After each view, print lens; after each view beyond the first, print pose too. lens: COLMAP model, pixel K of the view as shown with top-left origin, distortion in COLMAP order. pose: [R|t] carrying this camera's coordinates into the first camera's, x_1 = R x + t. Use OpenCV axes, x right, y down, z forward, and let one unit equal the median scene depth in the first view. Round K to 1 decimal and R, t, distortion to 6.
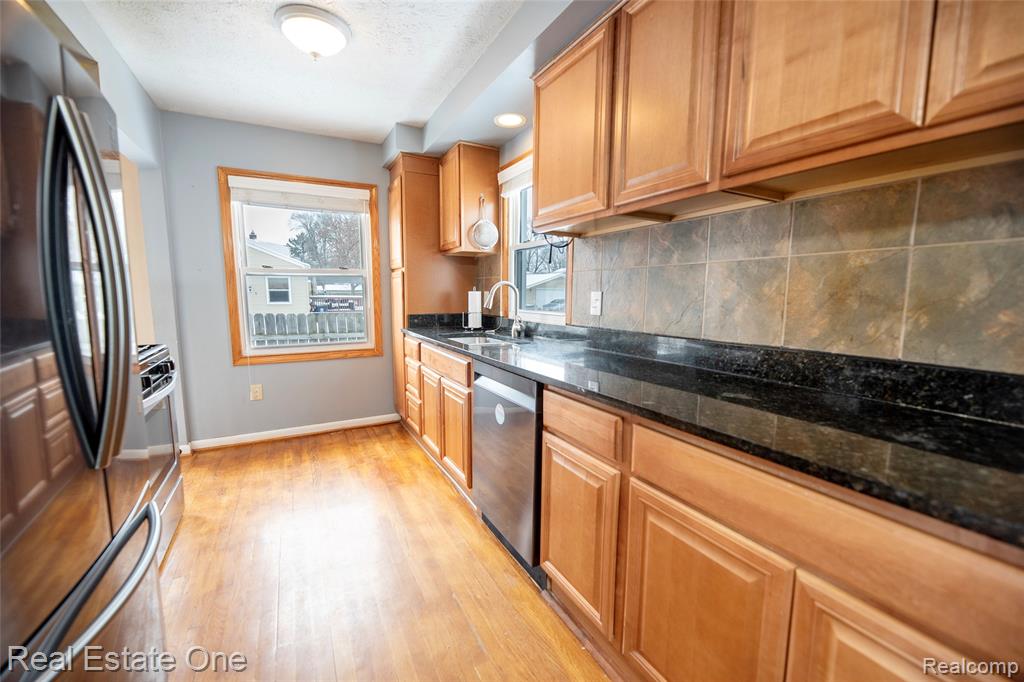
lens RADIAL K [[408.2, 0, 512.5], [0, 408.2, 343.2], [0, 0, 1]] dist [0.000506, -0.005030]
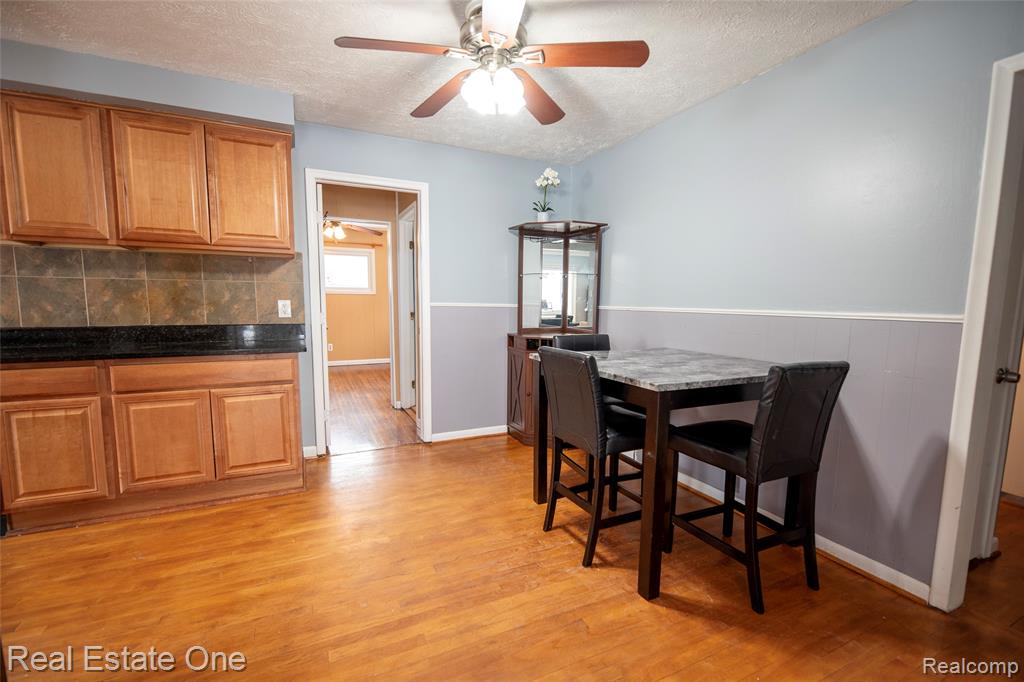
lens RADIAL K [[426.8, 0, 516.0], [0, 426.8, 344.4], [0, 0, 1]] dist [0.001568, -0.005186]
pose [[0.012175, -0.103915, 0.994512, -0.864940], [0.110440, 0.988640, 0.101950, 0.053936], [-0.993808, 0.108593, 0.023513, -0.497622]]
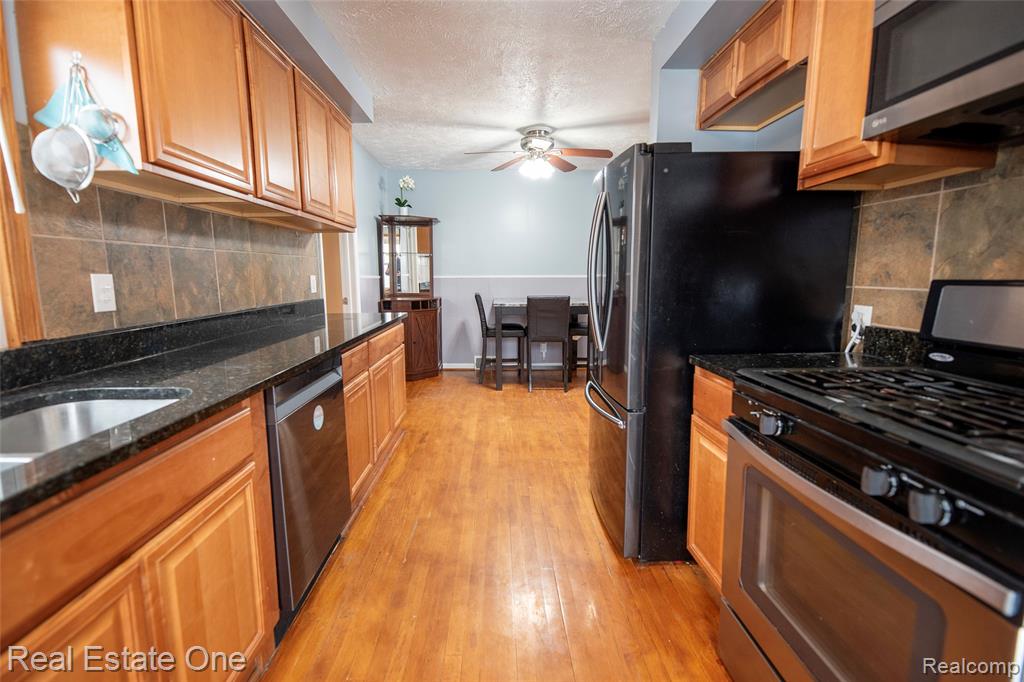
lens RADIAL K [[410.7, 0, 495.7], [0, 410.7, 322.2], [0, 0, 1]] dist [0.000145, -0.004425]
pose [[-0.877343, -0.053546, 0.476867, -0.616129], [0.063279, 0.972166, 0.225584, -0.154408], [-0.475673, 0.228090, -0.849535, 1.237284]]
